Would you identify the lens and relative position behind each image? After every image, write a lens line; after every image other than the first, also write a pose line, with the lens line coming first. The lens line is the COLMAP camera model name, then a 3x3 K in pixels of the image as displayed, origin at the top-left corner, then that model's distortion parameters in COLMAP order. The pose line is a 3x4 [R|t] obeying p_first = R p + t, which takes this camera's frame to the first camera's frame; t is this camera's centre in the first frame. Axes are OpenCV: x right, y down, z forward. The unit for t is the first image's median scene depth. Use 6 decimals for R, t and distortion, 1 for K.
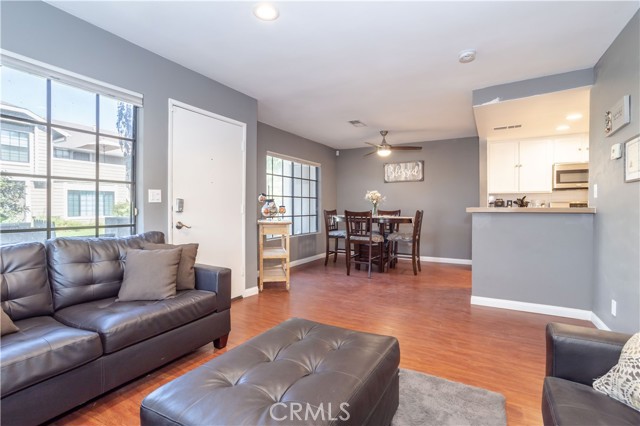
lens RADIAL K [[304.6, 0, 318.0], [0, 304.6, 209.8], [0, 0, 1]] dist [-0.009875, 0.000522]
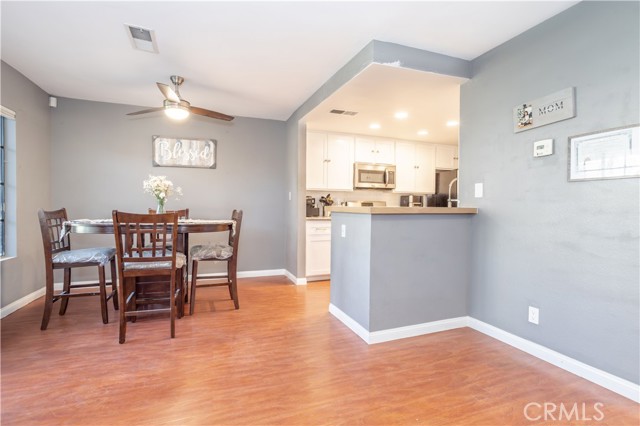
lens RADIAL K [[304.6, 0, 318.0], [0, 304.6, 209.8], [0, 0, 1]] dist [-0.009875, 0.000522]
pose [[0.631369, -0.006244, 0.775458, -0.079413], [-0.001789, 0.999953, 0.009508, -0.004721], [-0.775481, -0.007391, 0.631328, 0.444413]]
